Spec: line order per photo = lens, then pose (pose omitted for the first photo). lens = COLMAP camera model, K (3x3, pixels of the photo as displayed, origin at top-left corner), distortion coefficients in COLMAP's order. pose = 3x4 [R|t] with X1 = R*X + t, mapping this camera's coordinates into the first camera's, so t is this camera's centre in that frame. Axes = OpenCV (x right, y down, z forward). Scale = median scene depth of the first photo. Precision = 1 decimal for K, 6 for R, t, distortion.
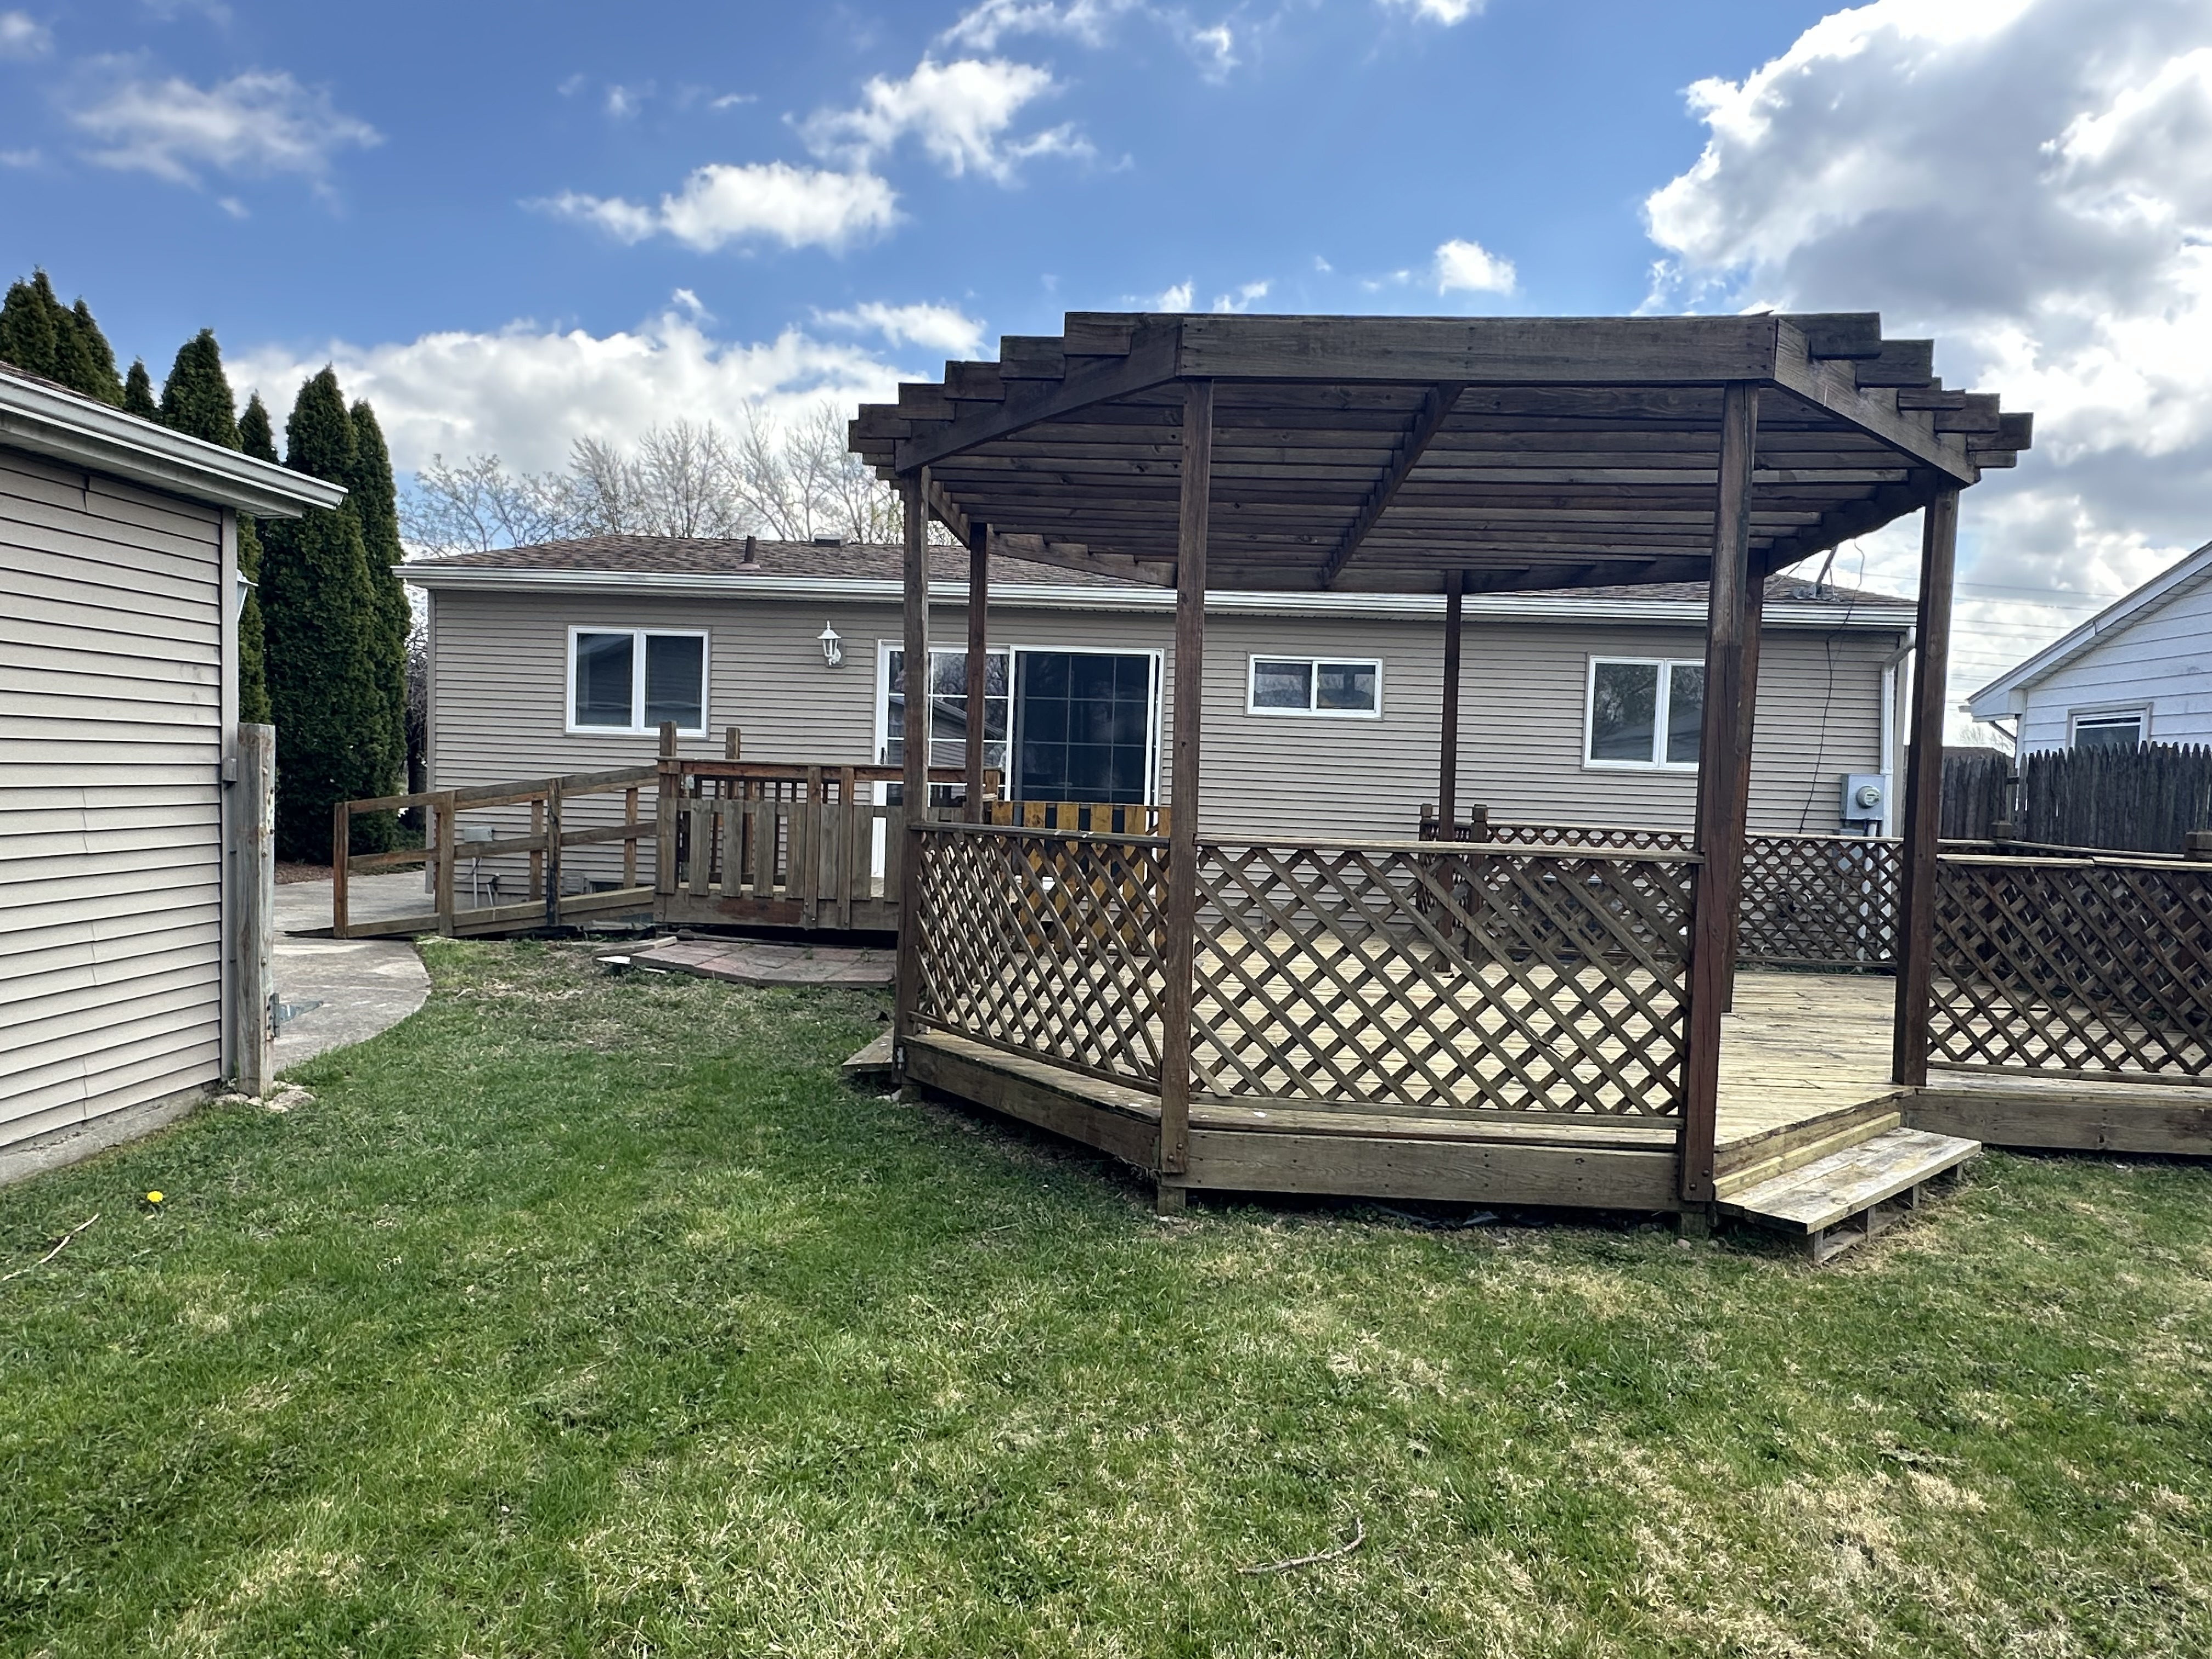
lens RADIAL K [[1308.3, 0, 1106.0], [0, 1308.3, 829.5], [0, 0, 1]] dist [-0.001453, 0.001836]
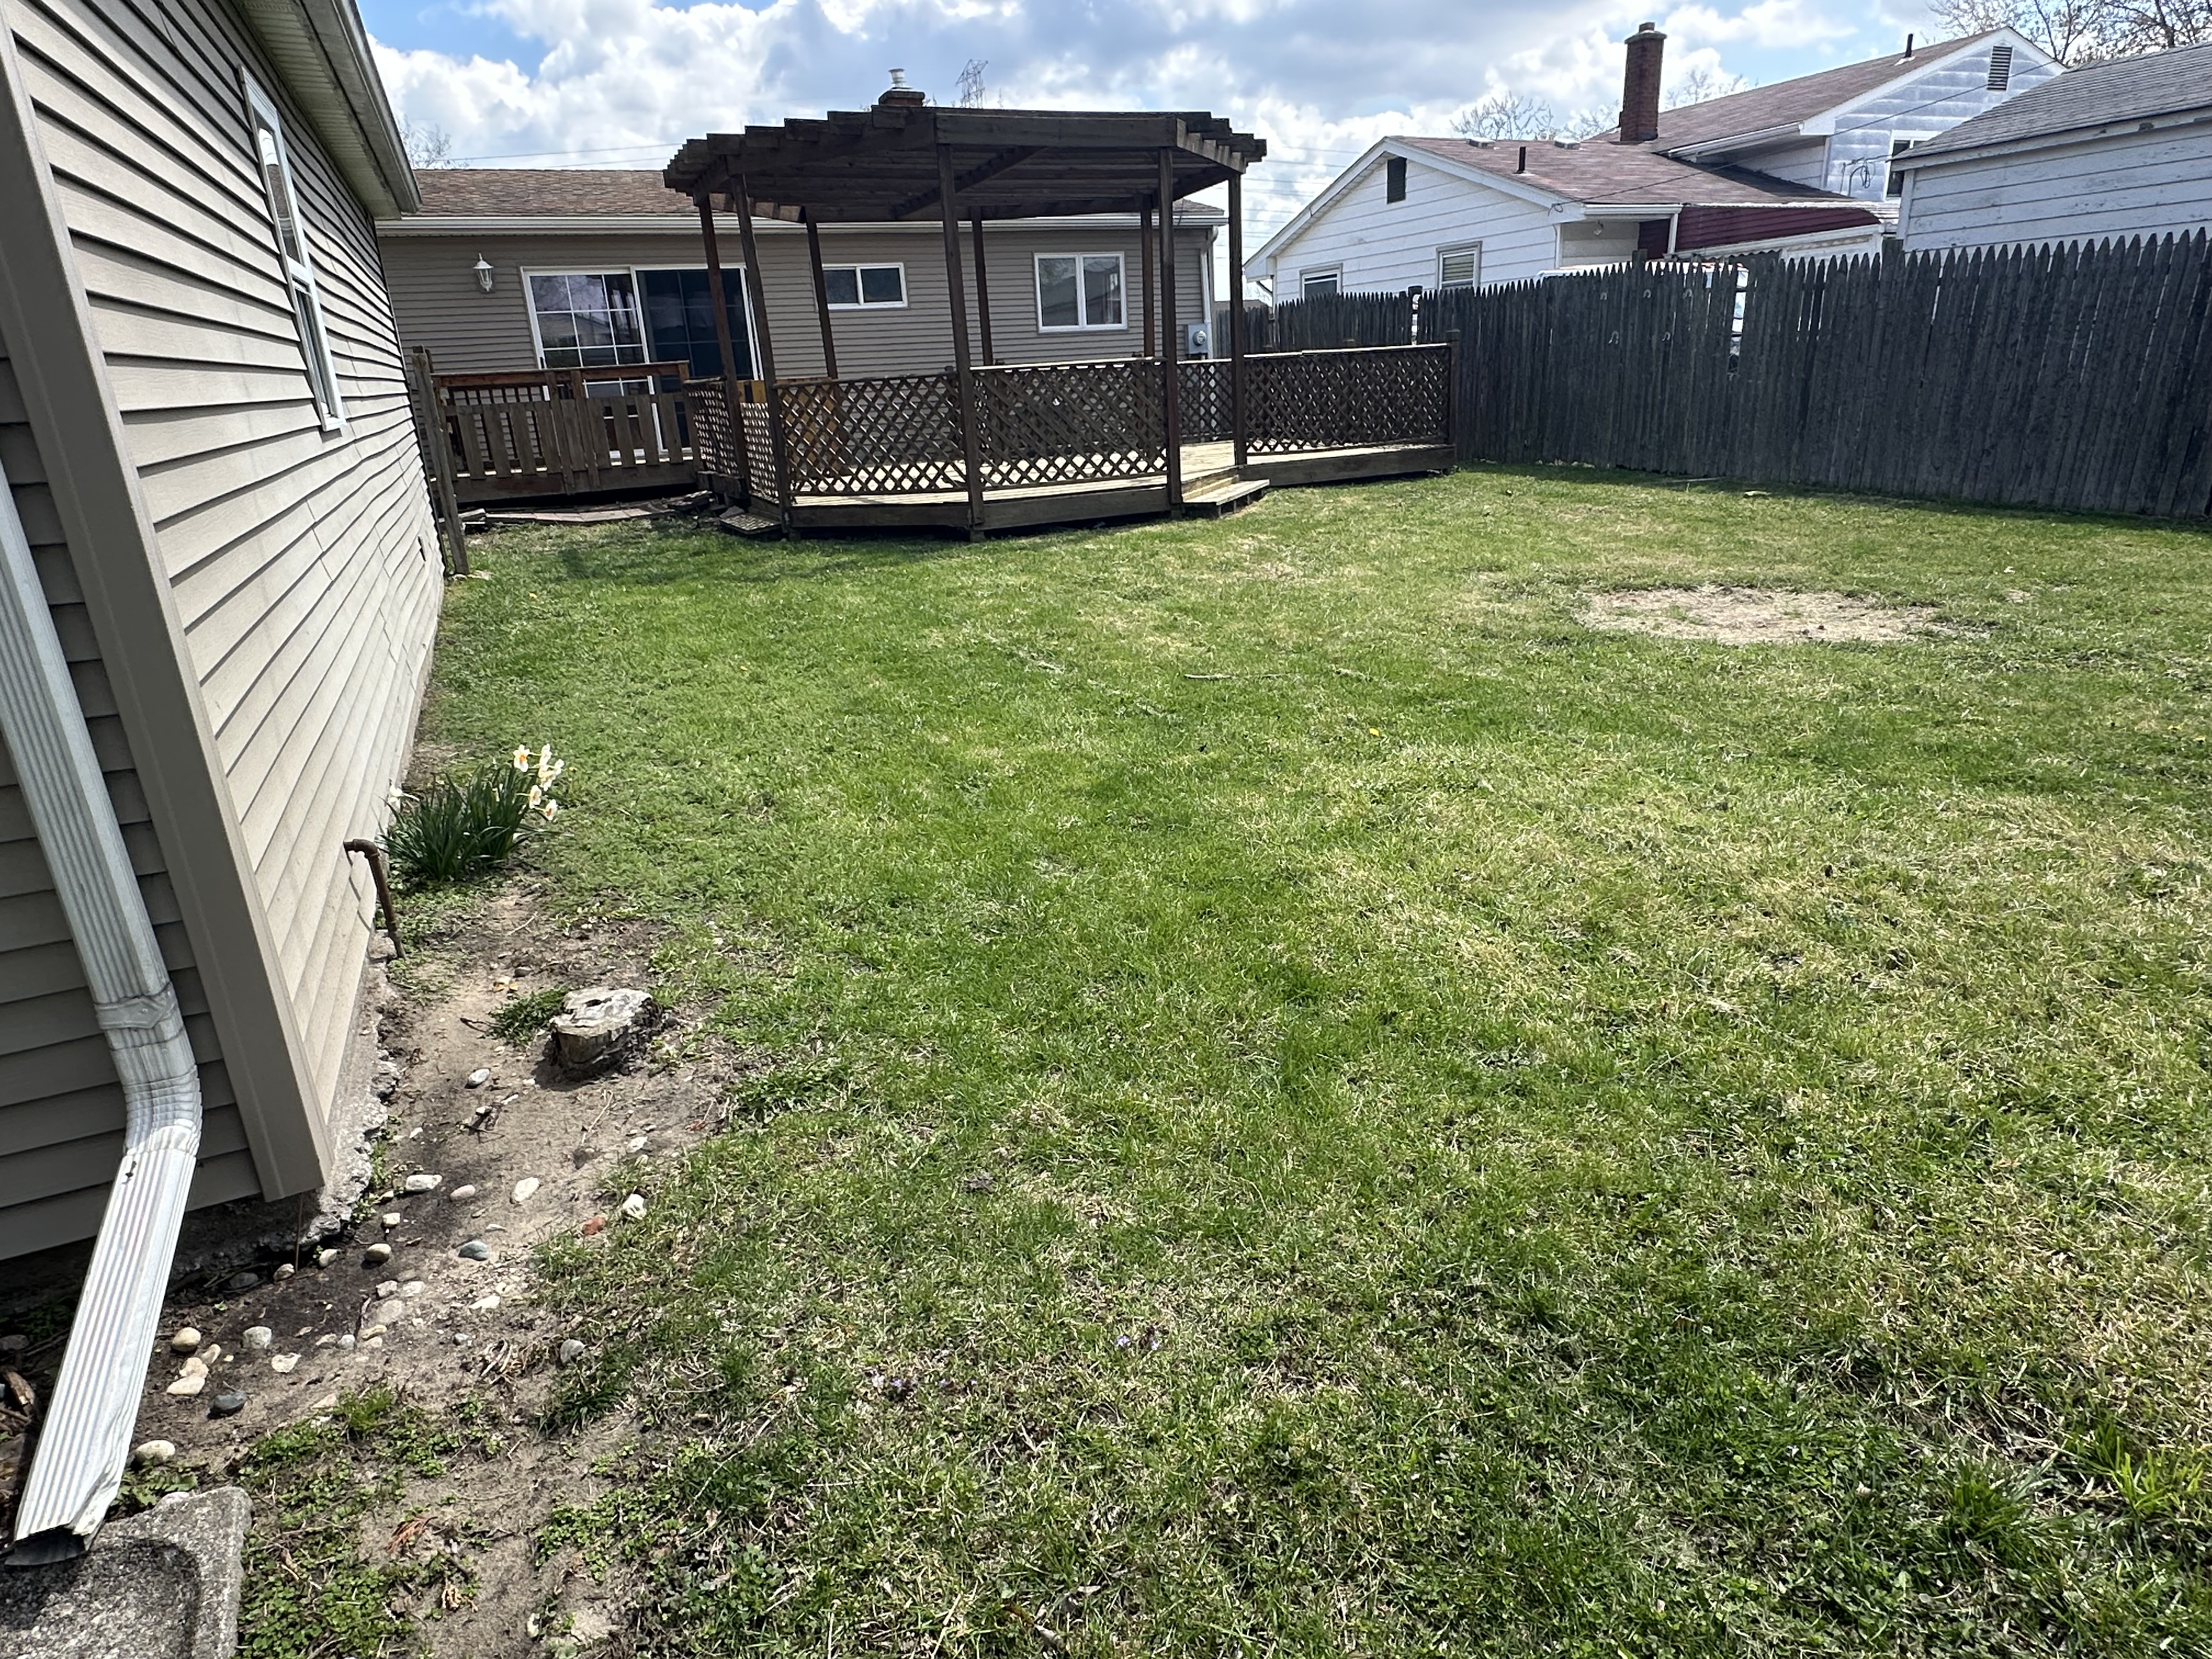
lens RADIAL K [[1308.3, 0, 1106.0], [0, 1308.3, 829.5], [0, 0, 1]] dist [-0.001453, 0.001836]
pose [[0.880848, -0.232716, 0.412250, -0.379831], [0.101741, 0.943542, 0.315242, 0.030822], [-0.462337, -0.235738, 0.854794, -0.551890]]
